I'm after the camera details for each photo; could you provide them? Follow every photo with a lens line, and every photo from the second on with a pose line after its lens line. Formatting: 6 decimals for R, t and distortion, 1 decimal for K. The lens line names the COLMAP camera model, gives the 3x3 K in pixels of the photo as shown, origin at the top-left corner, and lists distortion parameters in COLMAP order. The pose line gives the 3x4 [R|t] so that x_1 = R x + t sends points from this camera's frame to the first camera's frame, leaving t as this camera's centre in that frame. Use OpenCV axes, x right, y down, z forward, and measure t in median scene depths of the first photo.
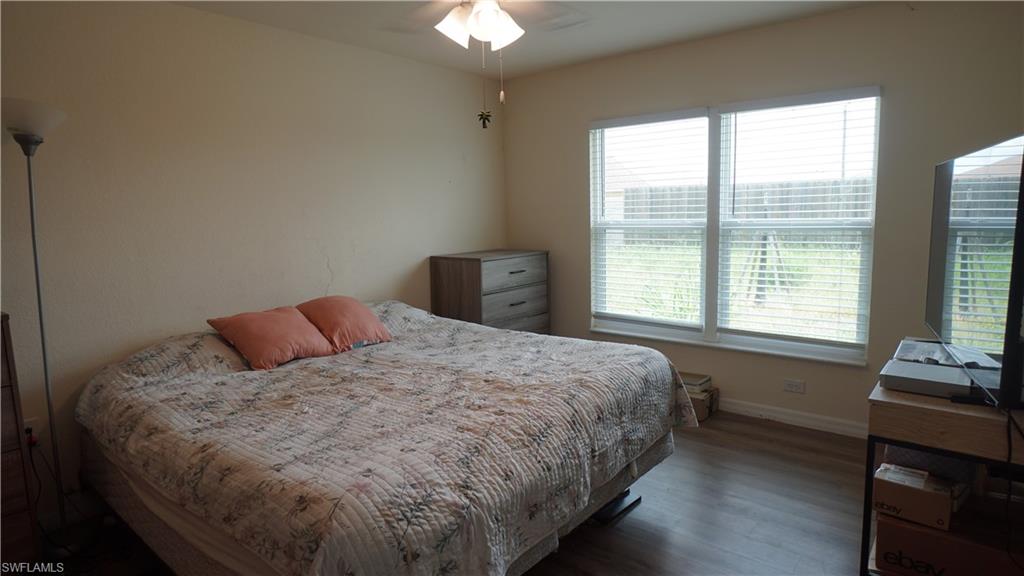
lens RADIAL K [[579.2, 0, 510.1], [0, 579.2, 284.2], [0, 0, 1]] dist [-0.035190, 0.025963]
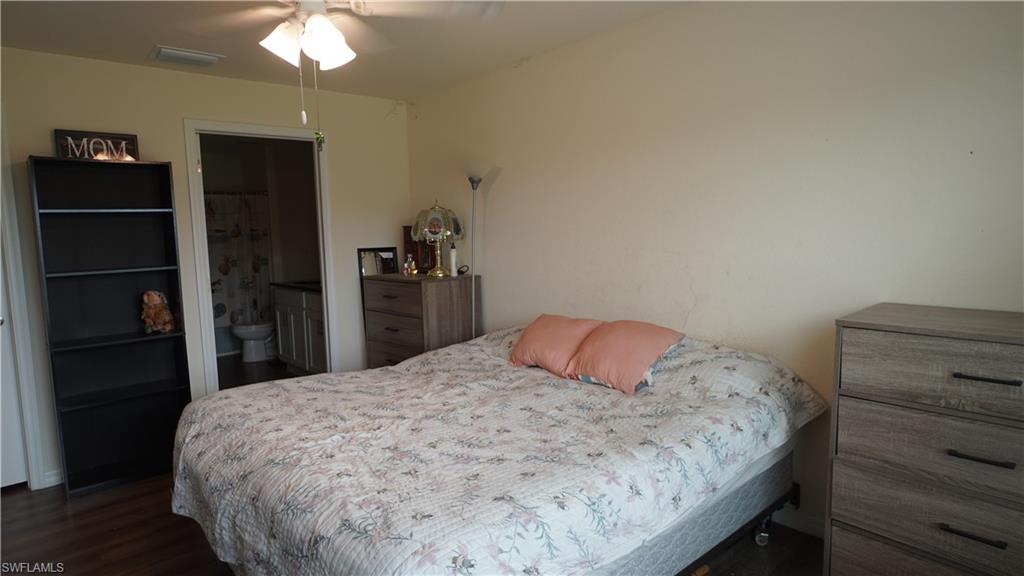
lens RADIAL K [[577.8, 0, 511.5], [0, 577.8, 285.3], [0, 0, 1]] dist [-0.030994, 0.023086]
pose [[-0.158690, 0.128550, -0.978924, 0.847760], [-0.095474, 0.984843, 0.144805, -0.214852], [0.982701, 0.116441, -0.144011, 1.447768]]
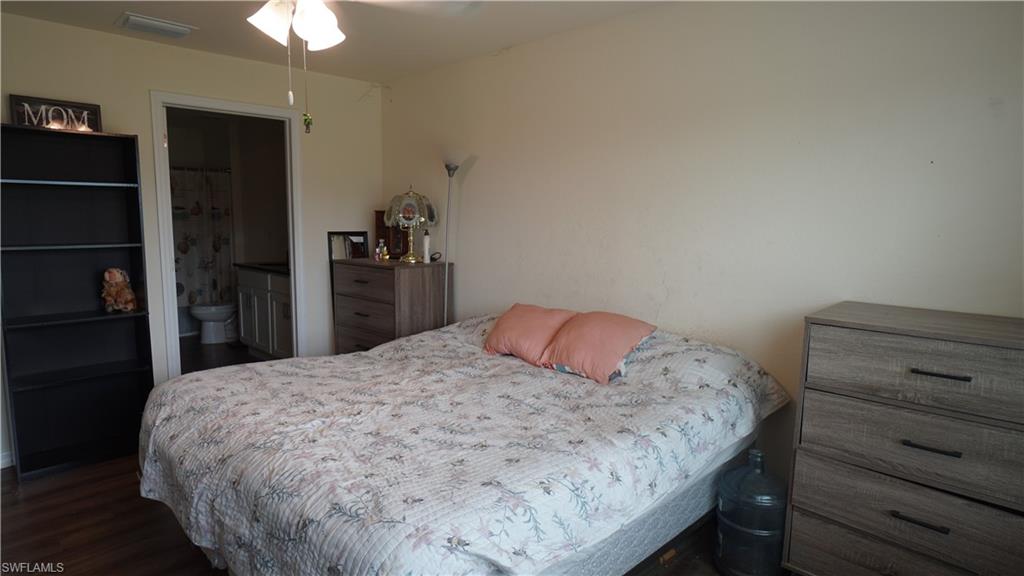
lens RADIAL K [[578.6, 0, 511.6], [0, 578.6, 283.5], [0, 0, 1]] dist [-0.038314, 0.028165]
pose [[-0.094684, 0.142145, -0.985307, 0.864730], [-0.134754, 0.978814, 0.154157, -0.214035], [0.986345, 0.147371, -0.073523, 1.408978]]
